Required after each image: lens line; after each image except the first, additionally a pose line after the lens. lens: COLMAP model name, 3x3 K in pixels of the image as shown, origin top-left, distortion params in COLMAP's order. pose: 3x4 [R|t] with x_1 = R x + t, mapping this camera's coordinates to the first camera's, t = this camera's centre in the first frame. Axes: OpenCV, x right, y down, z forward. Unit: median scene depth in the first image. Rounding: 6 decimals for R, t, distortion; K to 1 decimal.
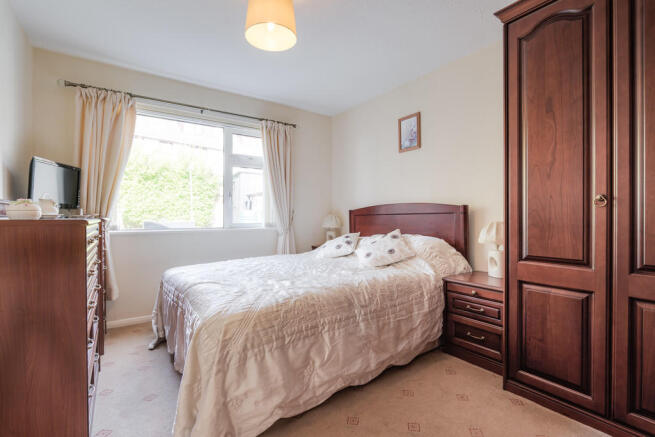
lens RADIAL K [[310.0, 0, 327.5], [0, 310.0, 218.5], [0, 0, 1]] dist [-0.002246, -0.000192]
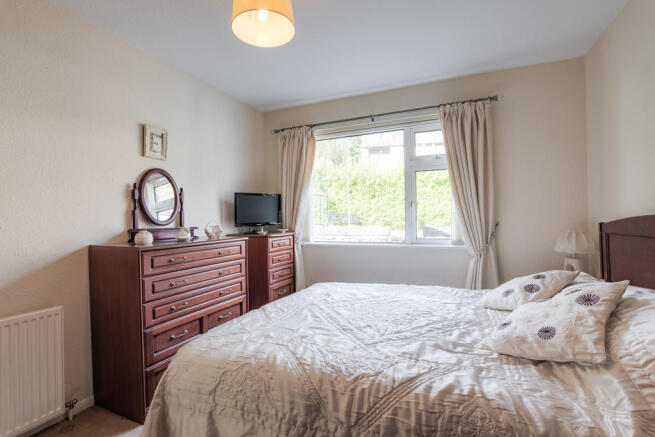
lens RADIAL K [[310.0, 0, 327.5], [0, 310.0, 218.5], [0, 0, 1]] dist [-0.002246, -0.000192]
pose [[0.517673, -0.004930, -0.855564, 0.302719], [0.009797, 0.999952, 0.000165, -0.042055], [0.855523, -0.008467, 0.517696, 0.358848]]
